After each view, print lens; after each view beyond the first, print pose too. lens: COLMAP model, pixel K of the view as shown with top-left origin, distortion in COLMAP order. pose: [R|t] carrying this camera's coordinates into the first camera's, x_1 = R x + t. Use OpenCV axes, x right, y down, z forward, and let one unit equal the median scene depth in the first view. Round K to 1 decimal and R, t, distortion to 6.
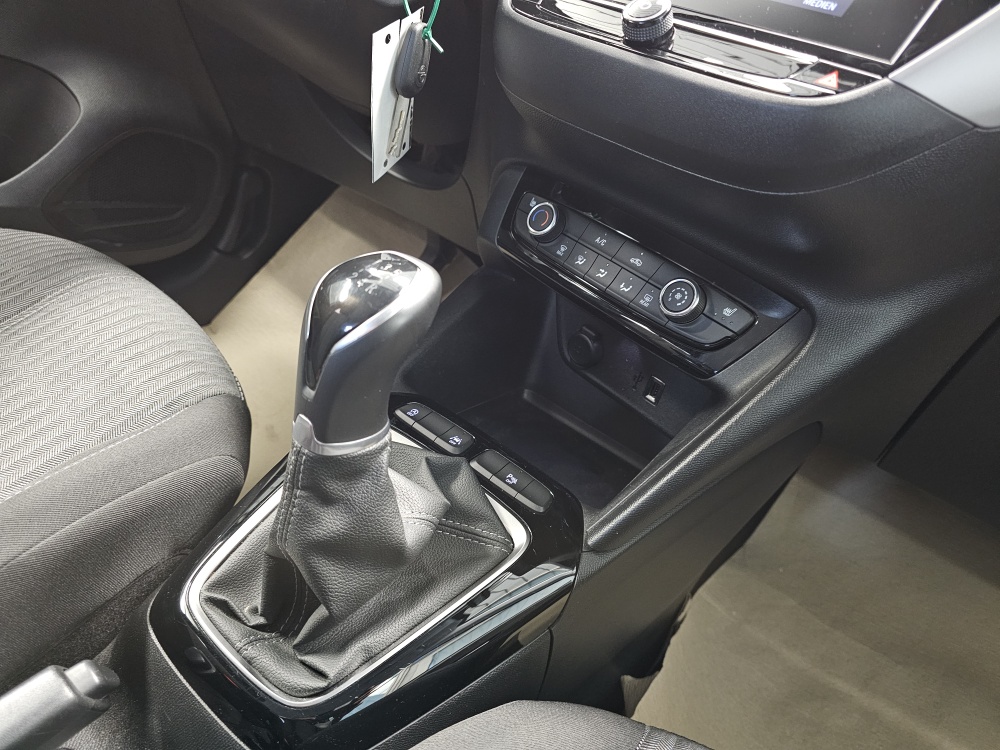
lens RADIAL K [[676.2, 0, 502.6], [0, 676.2, 372.1], [0, 0, 1]] dist [0.032930, -0.003185]
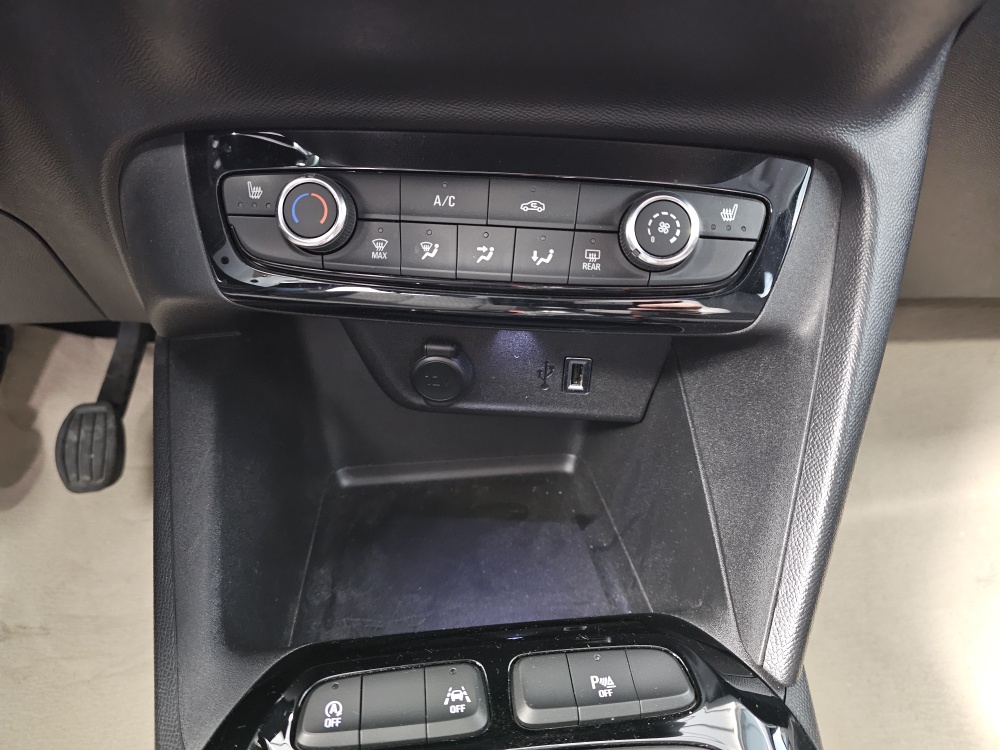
lens RADIAL K [[679.7, 0, 499.1], [0, 679.7, 360.8], [0, 0, 1]] dist [0.028382, -0.003168]
pose [[0.699529, -0.532209, 0.476877, -0.146927], [0.477312, 0.844623, 0.242458, -0.197792], [-0.531820, 0.058013, 0.844868, 0.538644]]
